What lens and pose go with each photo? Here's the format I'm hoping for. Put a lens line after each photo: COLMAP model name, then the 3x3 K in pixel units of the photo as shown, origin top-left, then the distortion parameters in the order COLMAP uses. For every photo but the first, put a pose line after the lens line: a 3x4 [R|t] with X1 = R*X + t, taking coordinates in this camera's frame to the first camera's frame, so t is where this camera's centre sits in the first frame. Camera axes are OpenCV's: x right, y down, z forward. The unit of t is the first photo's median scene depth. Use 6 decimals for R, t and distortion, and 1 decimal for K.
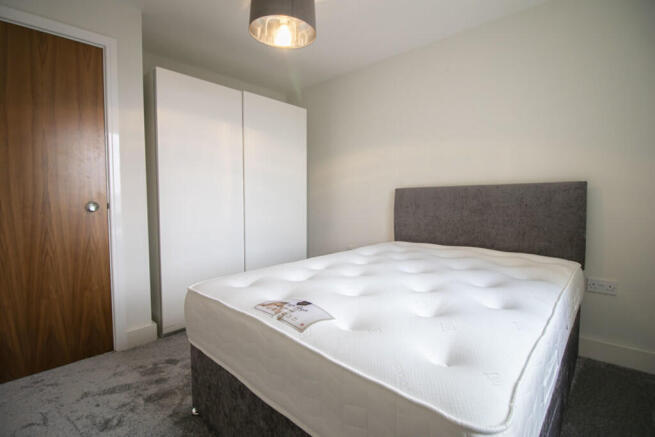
lens RADIAL K [[305.0, 0, 330.3], [0, 305.0, 211.7], [0, 0, 1]] dist [-0.016948, -0.000067]
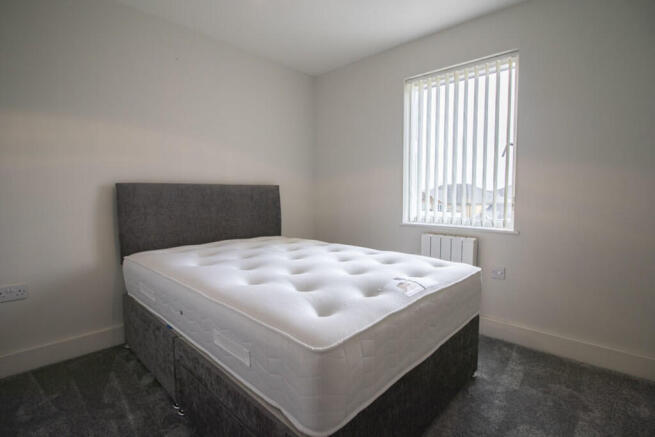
lens RADIAL K [[305.0, 0, 330.3], [0, 305.0, 211.7], [0, 0, 1]] dist [-0.016948, -0.000067]
pose [[0.005231, -0.044489, 0.998996, -0.631687], [0.048307, 0.997855, 0.044185, -0.018146], [-0.998819, 0.048027, 0.007369, 0.603383]]
